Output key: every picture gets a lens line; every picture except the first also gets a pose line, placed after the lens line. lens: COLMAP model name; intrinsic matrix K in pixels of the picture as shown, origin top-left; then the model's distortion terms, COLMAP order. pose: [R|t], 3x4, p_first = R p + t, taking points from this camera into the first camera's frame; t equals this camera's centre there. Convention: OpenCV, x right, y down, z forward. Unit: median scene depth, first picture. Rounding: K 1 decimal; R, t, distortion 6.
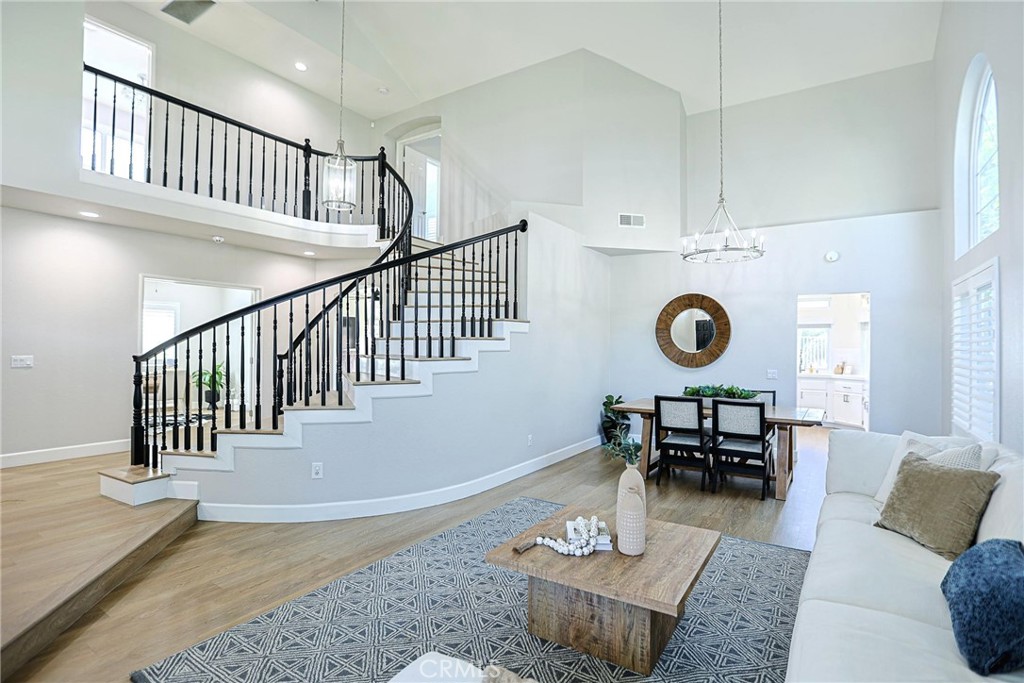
lens RADIAL K [[495.1, 0, 512.6], [0, 495.1, 337.7], [0, 0, 1]] dist [-0.030510, 0.006640]
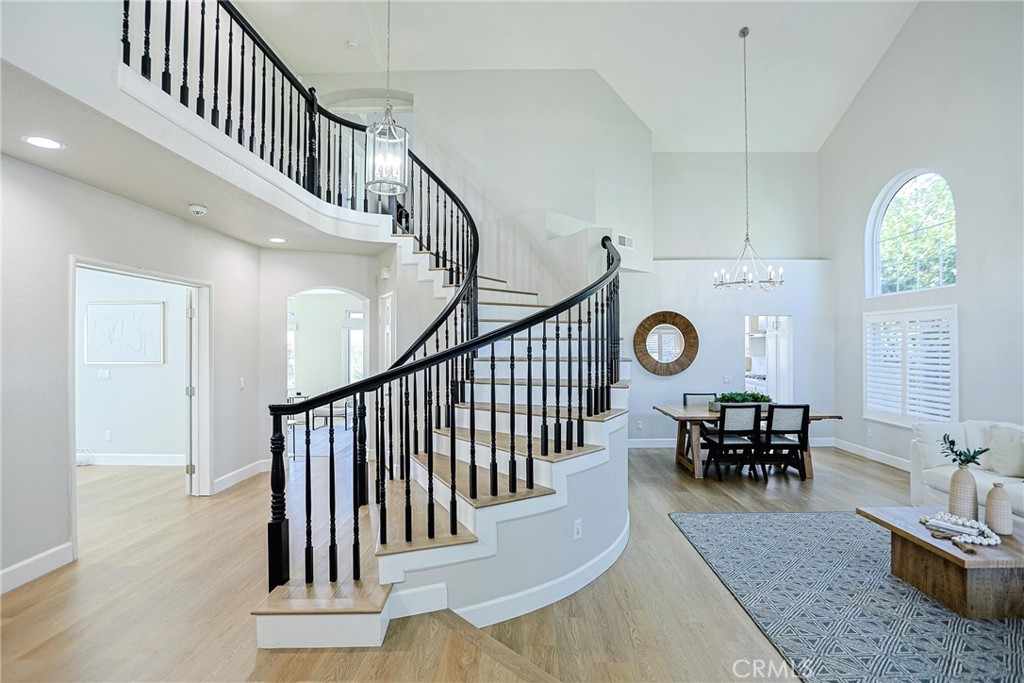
lens RADIAL K [[495.1, 0, 511.4], [0, 495.1, 343.3], [0, 0, 1]] dist [-0.030510, 0.006640]
pose [[0.850552, -0.008654, 0.525820, -0.766906], [0.002197, 0.999914, 0.012903, -0.042996], [-0.525886, -0.009820, 0.850498, 0.299495]]
